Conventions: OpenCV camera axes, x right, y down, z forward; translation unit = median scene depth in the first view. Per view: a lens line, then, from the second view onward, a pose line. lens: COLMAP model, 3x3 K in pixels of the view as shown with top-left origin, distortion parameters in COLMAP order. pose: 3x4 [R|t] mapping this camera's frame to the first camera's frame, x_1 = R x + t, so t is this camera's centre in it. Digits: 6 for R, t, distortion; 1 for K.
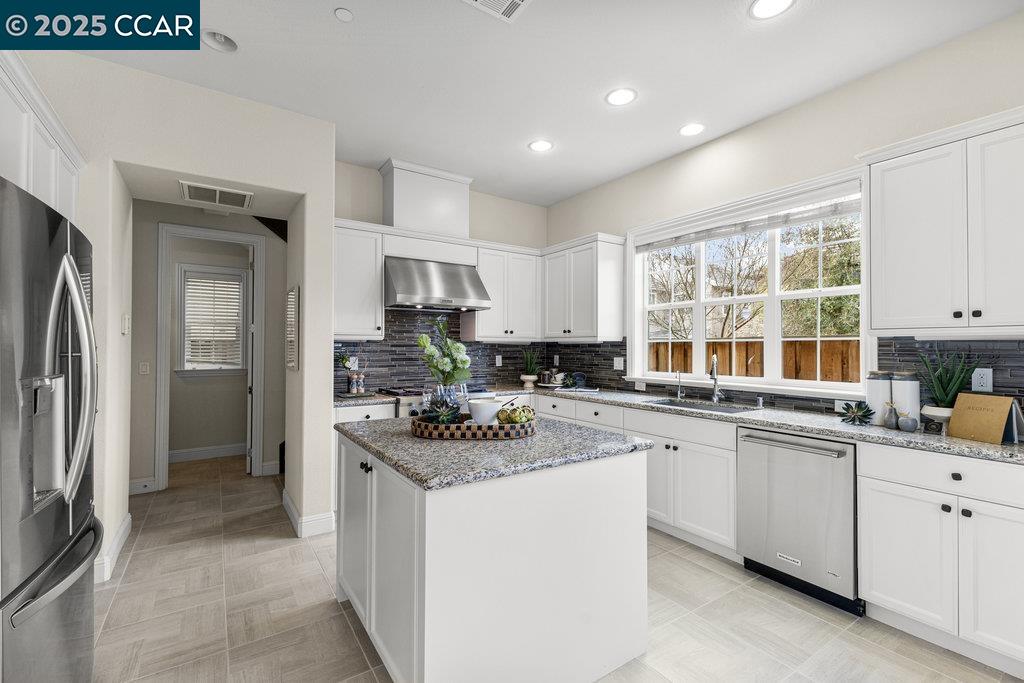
lens RADIAL K [[451.3, 0, 514.3], [0, 451.3, 339.6], [0, 0, 1]] dist [0.019191, -0.001620]
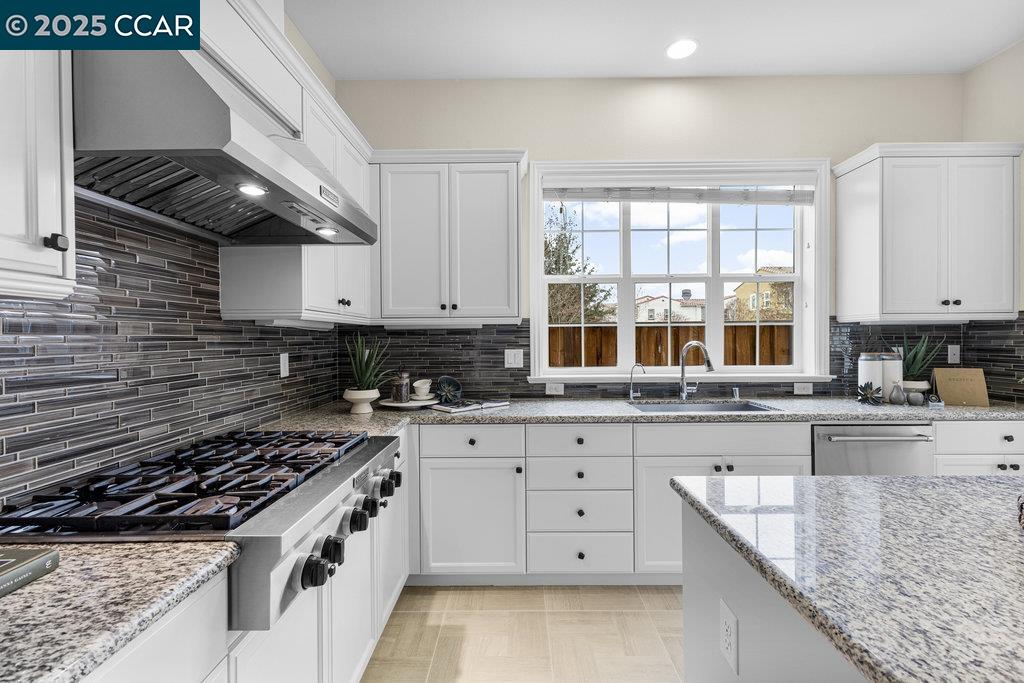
lens RADIAL K [[451.3, 0, 515.3], [0, 451.3, 338.5], [0, 0, 1]] dist [0.019191, -0.001620]
pose [[0.548700, -0.008808, 0.835973, -0.358959], [-0.006734, 0.999866, 0.014954, 0.015158], [-0.835992, -0.013835, 0.548567, 0.698249]]
